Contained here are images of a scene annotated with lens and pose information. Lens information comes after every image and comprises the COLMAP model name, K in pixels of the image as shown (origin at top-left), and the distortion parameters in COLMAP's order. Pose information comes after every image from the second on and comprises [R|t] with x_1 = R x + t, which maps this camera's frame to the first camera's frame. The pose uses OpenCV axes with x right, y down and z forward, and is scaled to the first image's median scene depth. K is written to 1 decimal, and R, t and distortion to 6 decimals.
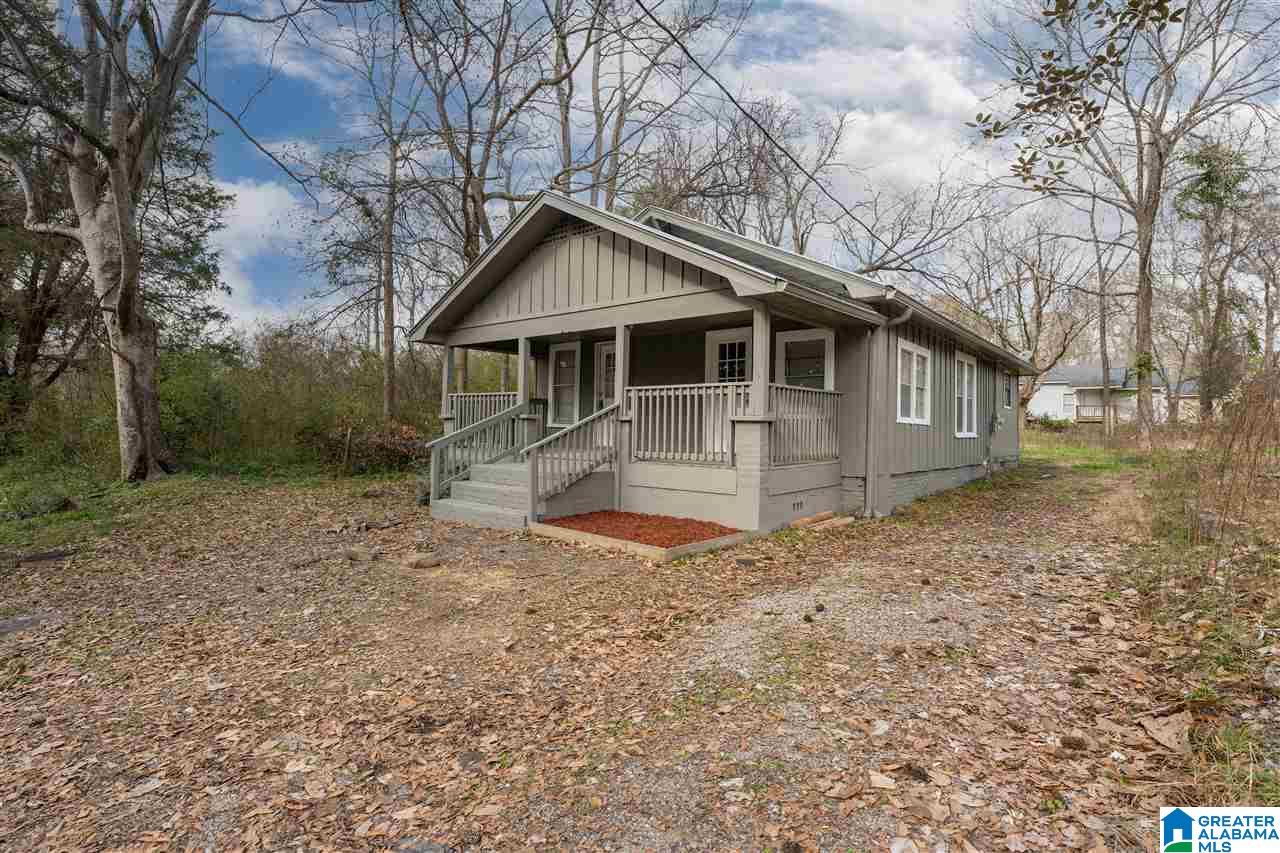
lens RADIAL K [[615.3, 0, 641.1], [0, 615.3, 422.9], [0, 0, 1]] dist [-0.000973, -0.000012]
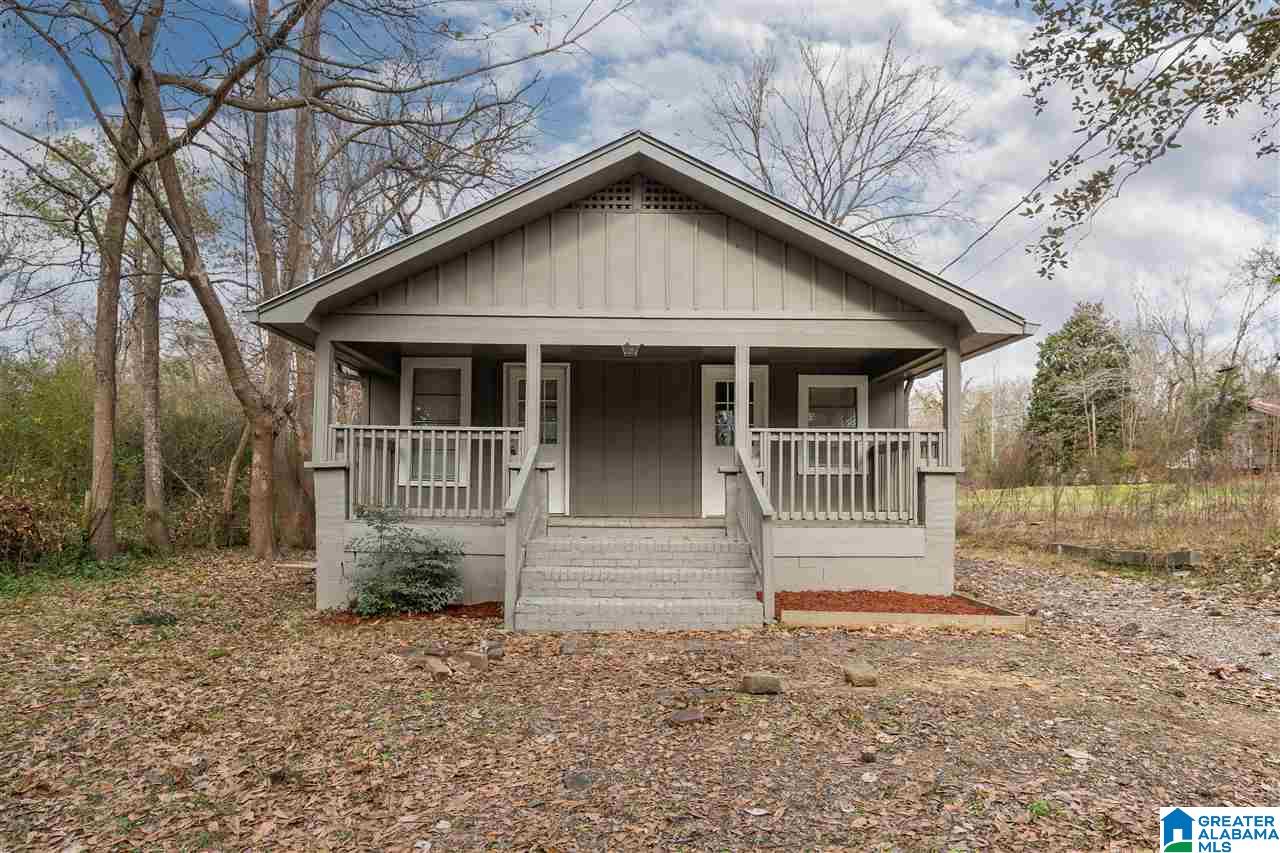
lens RADIAL K [[630.6, 0, 641.7], [0, 630.6, 476.9], [0, 0, 1]] dist [0.000316, -0.000006]
pose [[0.749851, -0.004750, 0.661589, -0.597127], [0.001428, 0.999984, 0.005561, -0.002706], [-0.661605, -0.003226, 0.749846, 0.473914]]
